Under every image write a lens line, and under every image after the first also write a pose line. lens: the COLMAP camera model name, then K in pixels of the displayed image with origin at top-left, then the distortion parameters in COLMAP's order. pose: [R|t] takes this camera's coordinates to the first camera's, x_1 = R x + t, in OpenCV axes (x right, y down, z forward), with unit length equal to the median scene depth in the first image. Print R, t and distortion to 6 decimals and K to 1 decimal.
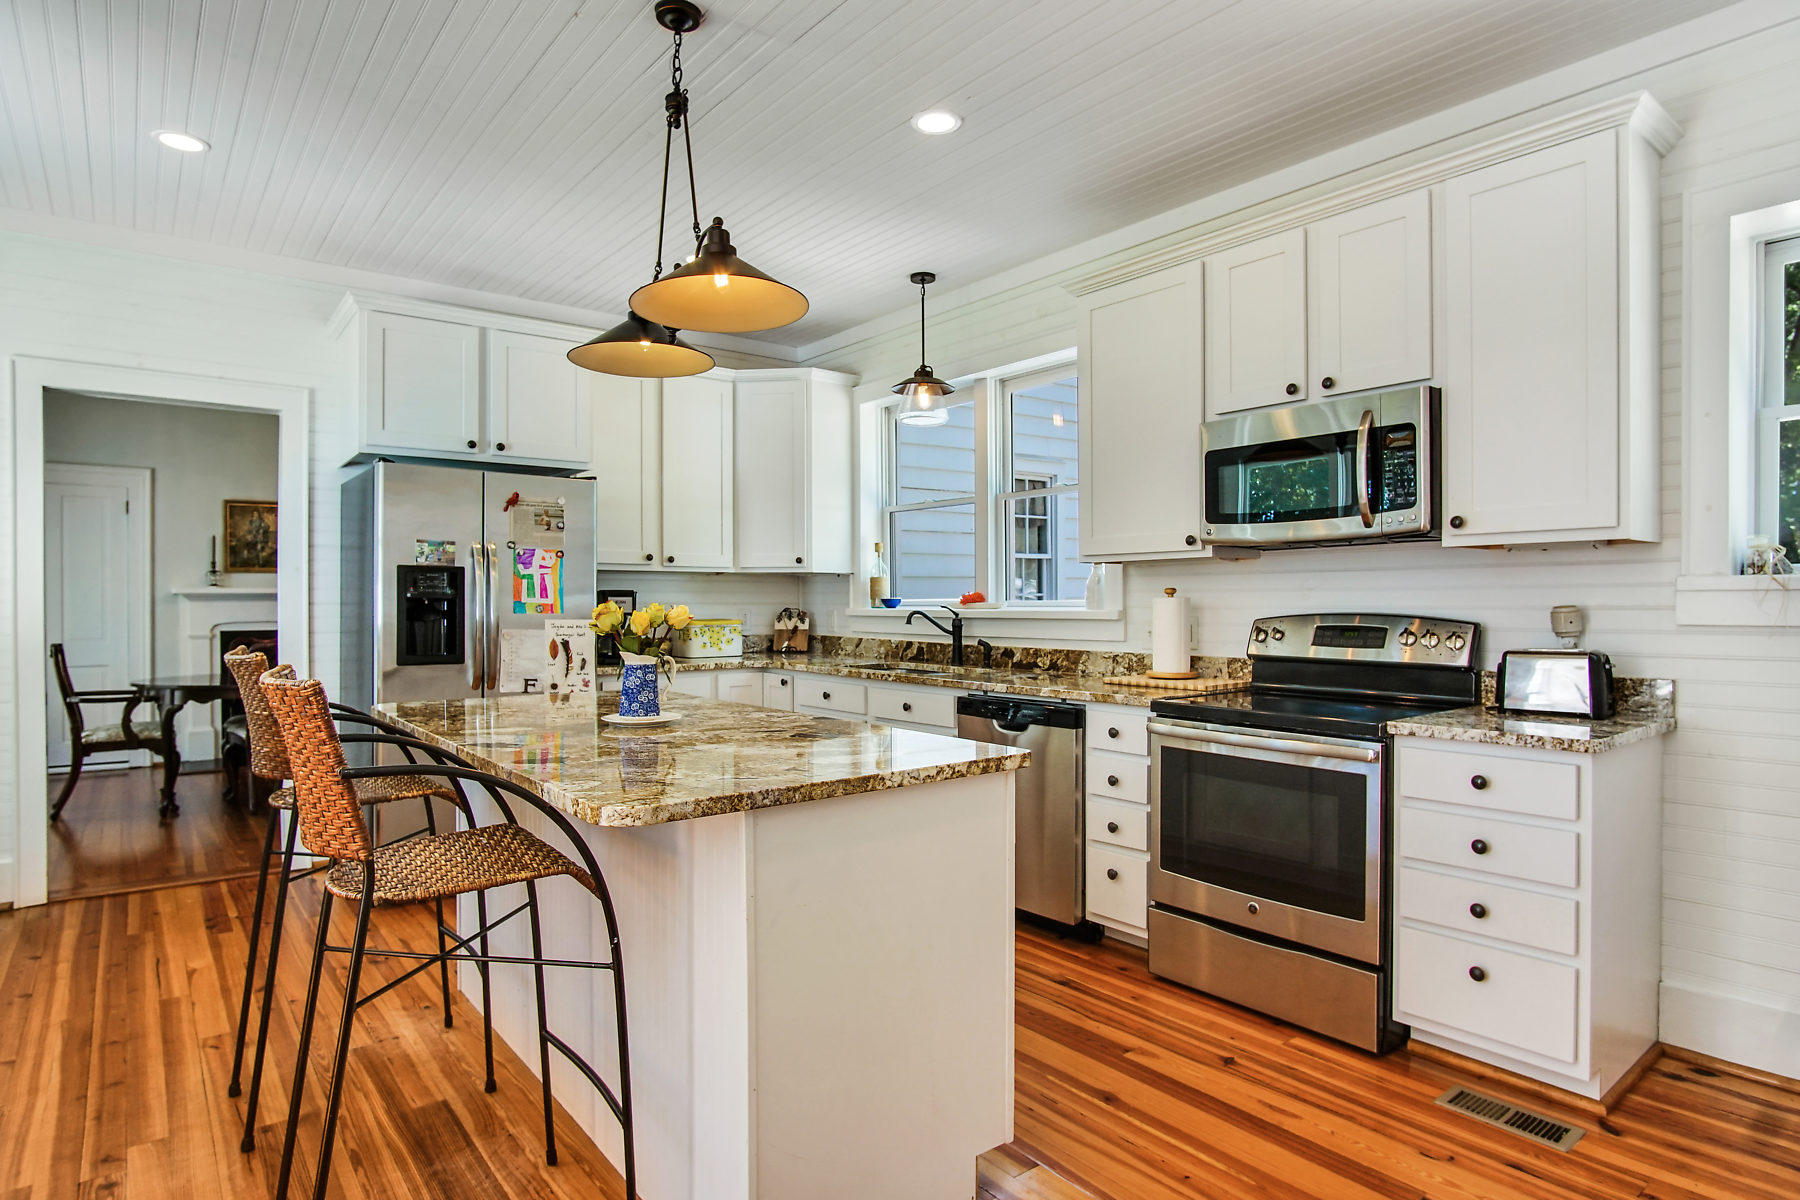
lens RADIAL K [[985.6, 0, 900.0], [0, 985.6, 600.0], [0, 0, 1]] dist [-0.022953, 0.001173]
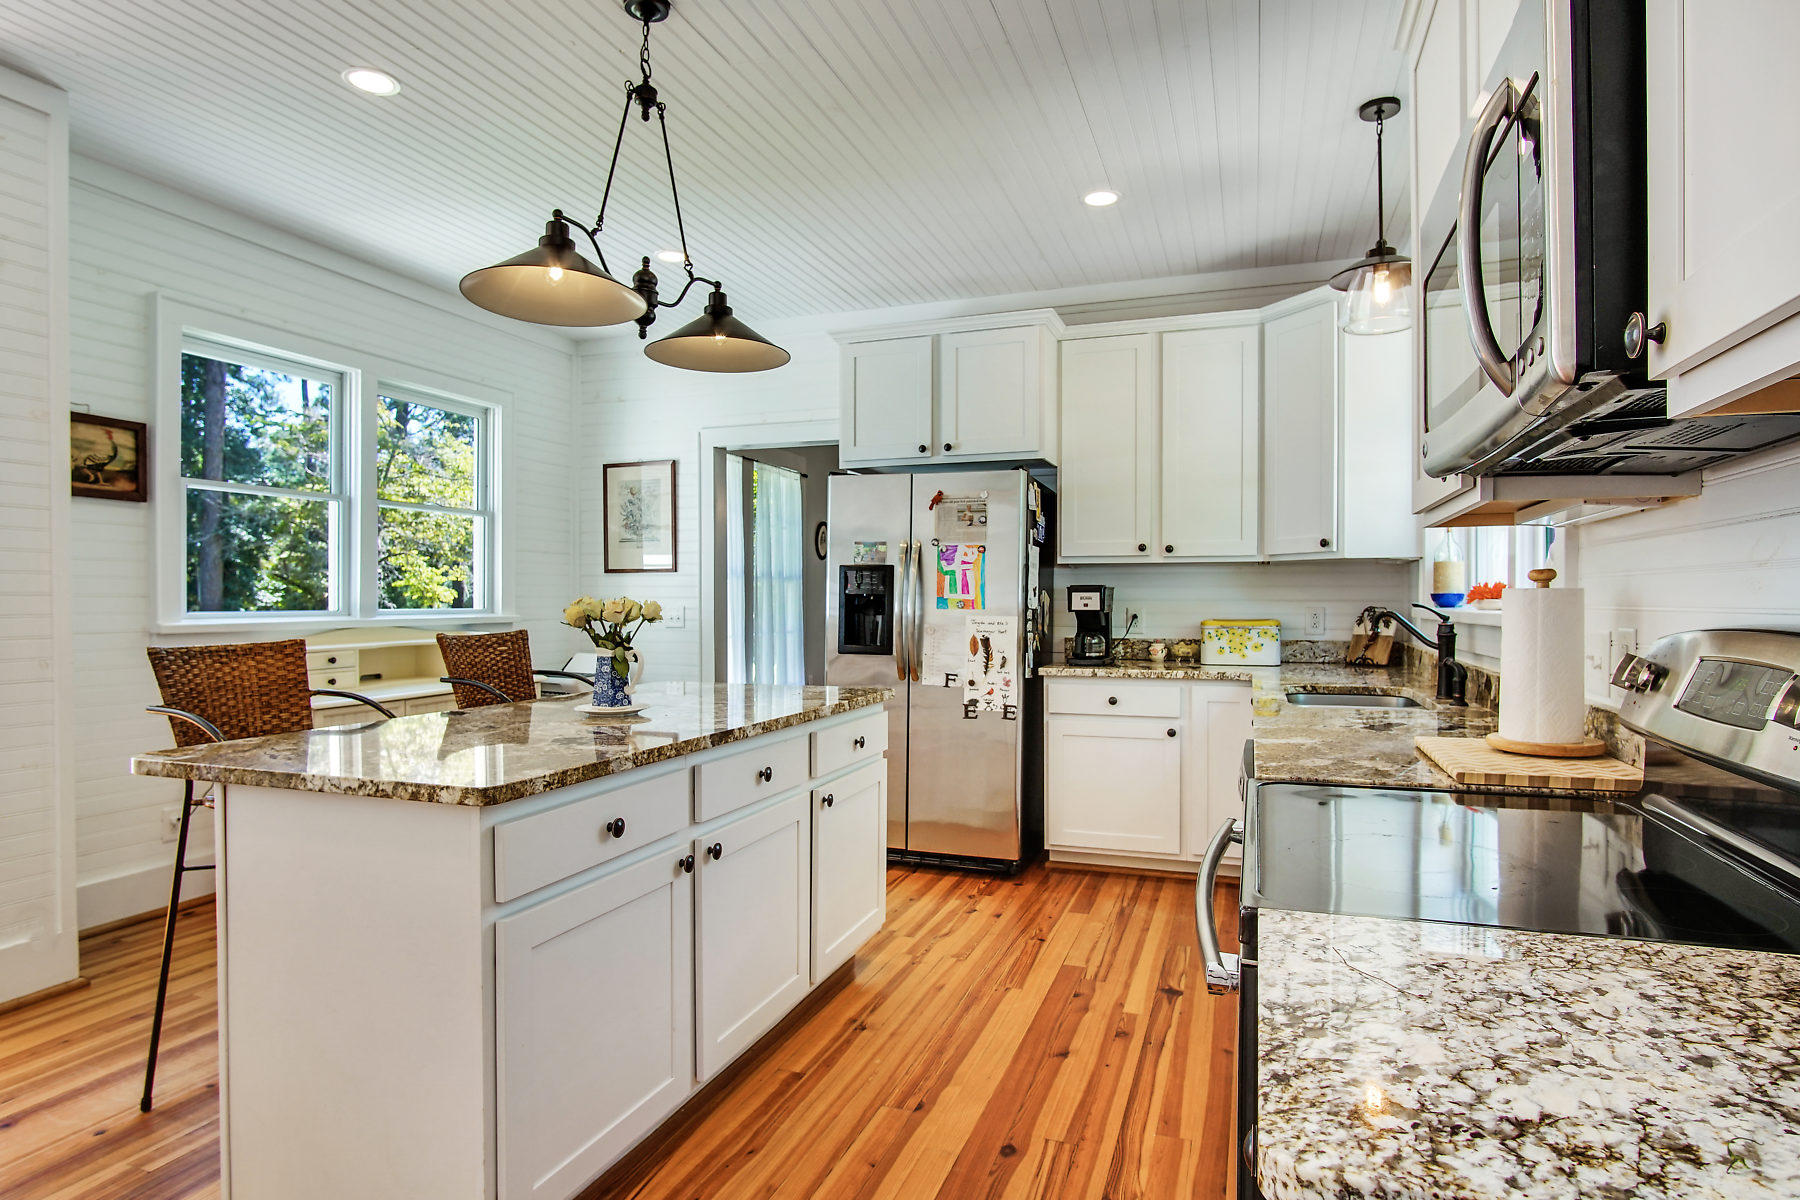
lens RADIAL K [[995.4, 0, 901.6], [0, 995.4, 610.4], [0, 0, 1]] dist [-0.023916, -0.000105]
pose [[0.530567, 0.010776, -0.847575, 0.459466], [0.000213, 0.999917, 0.012846, 0.001838], [0.847643, -0.006996, 0.530520, 0.409155]]
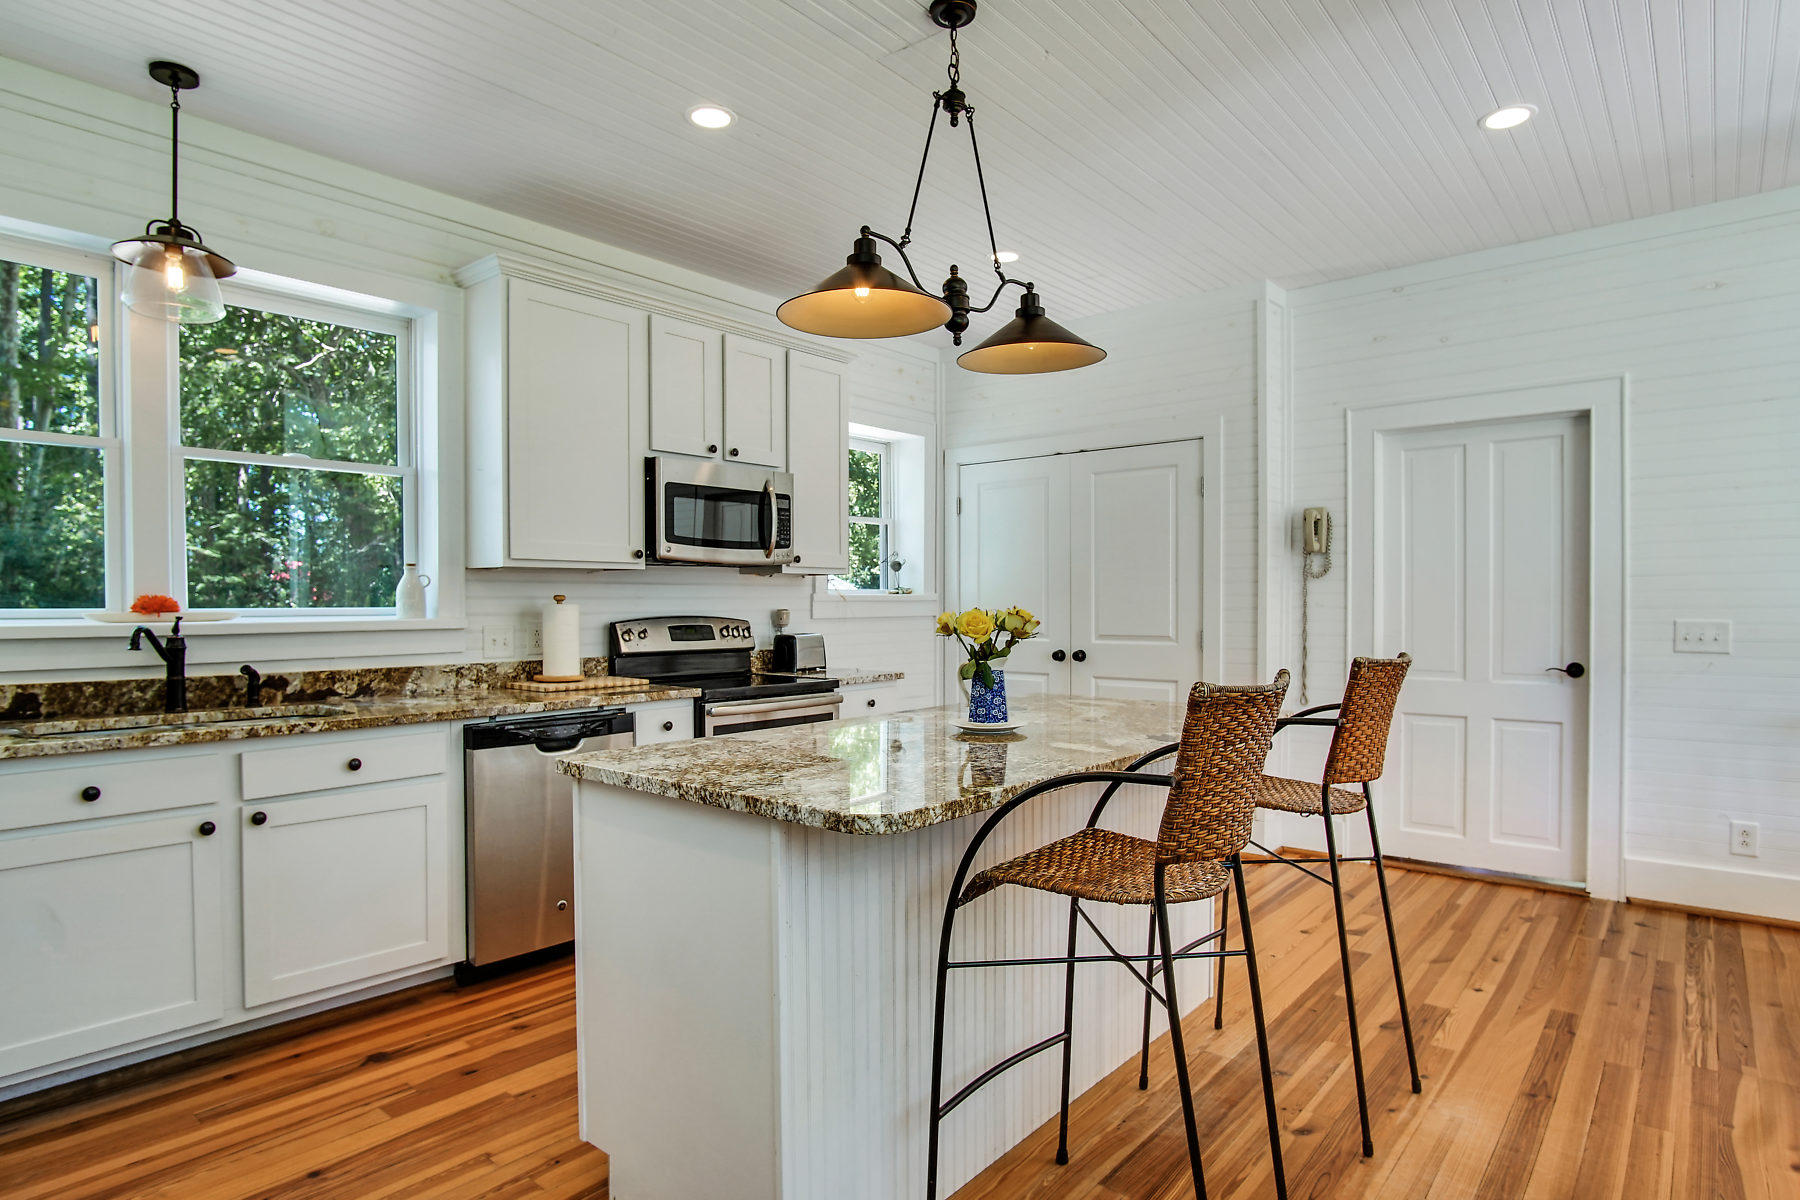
lens RADIAL K [[985.6, 0, 900.0], [0, 985.6, 600.0], [0, 0, 1]] dist [-0.022953, 0.001173]
pose [[-0.205501, 0.006210, 0.978637, -0.715565], [0.001796, 0.999981, -0.005968, 0.000076], [-0.978655, 0.000531, -0.205508, 0.754482]]
